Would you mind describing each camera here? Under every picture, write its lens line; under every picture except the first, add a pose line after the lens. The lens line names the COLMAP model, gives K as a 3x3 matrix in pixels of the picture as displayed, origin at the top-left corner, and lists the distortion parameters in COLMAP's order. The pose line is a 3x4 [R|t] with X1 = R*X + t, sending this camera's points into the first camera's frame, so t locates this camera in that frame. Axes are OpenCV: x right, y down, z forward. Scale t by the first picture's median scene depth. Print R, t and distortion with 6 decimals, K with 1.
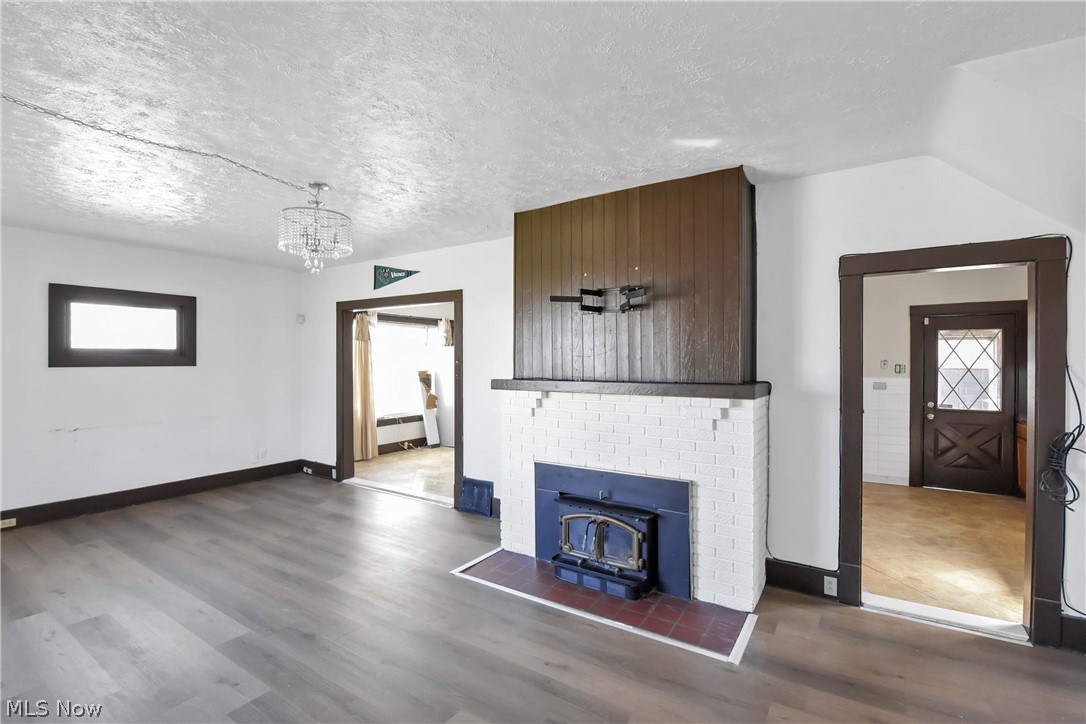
lens RADIAL K [[481.5, 0, 543.0], [0, 481.5, 362.0], [0, 0, 1]] dist [0.001058, -0.020080]
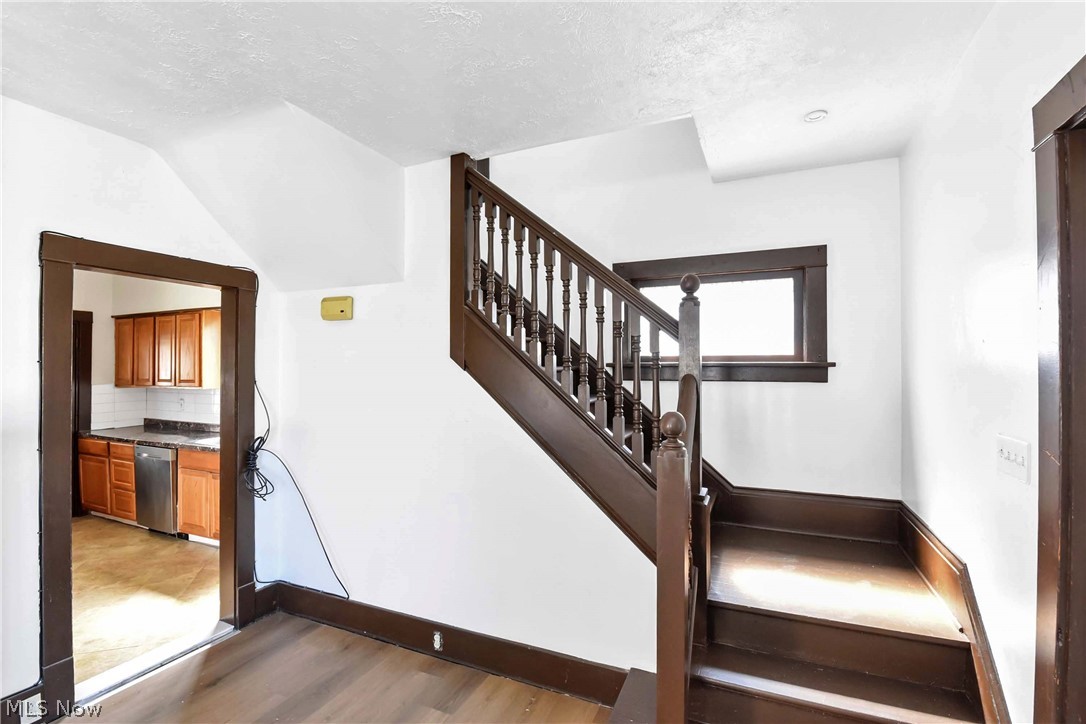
lens RADIAL K [[490.2, 0, 543.0], [0, 490.2, 362.0], [0, 0, 1]] dist [0.002785, -0.006816]
pose [[-0.149316, 0.014863, 0.988678, -0.136490], [0.001238, 0.999889, -0.014844, -0.011912], [-0.988789, -0.000992, -0.149318, 0.263774]]
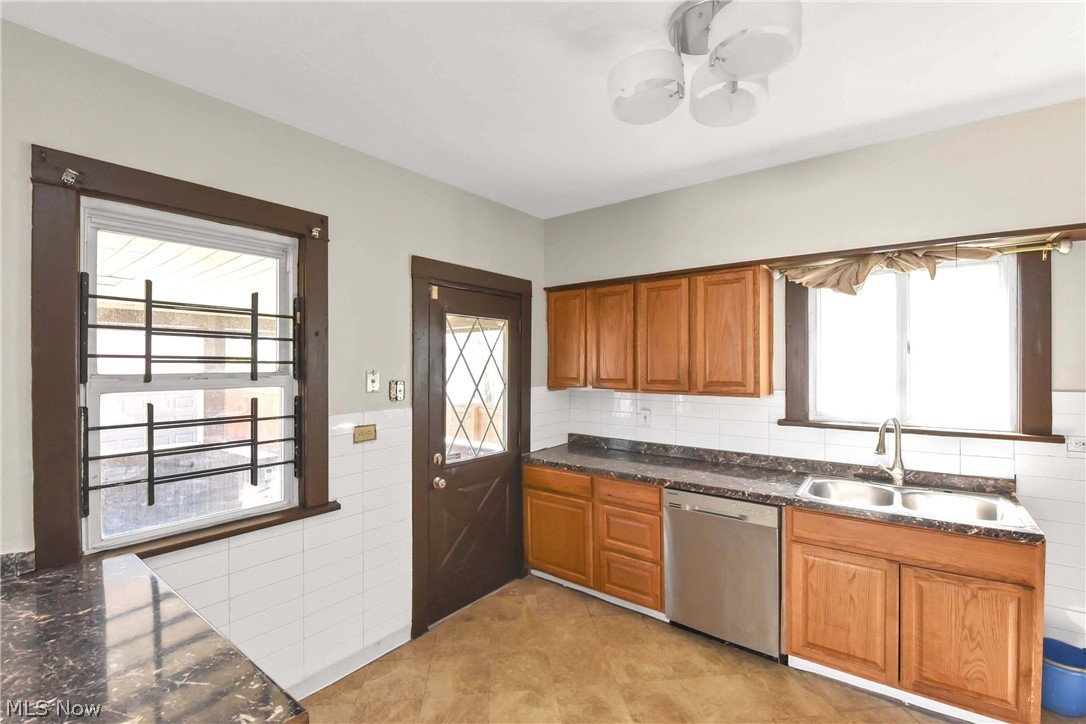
lens RADIAL K [[490.2, 0, 543.0], [0, 490.2, 362.0], [0, 0, 1]] dist [0.002785, -0.006816]
pose [[0.087580, 0.003497, 0.996151, 0.390479], [0.003449, 0.999987, -0.003813, -0.013952], [-0.996152, 0.003769, 0.087566, 1.084224]]
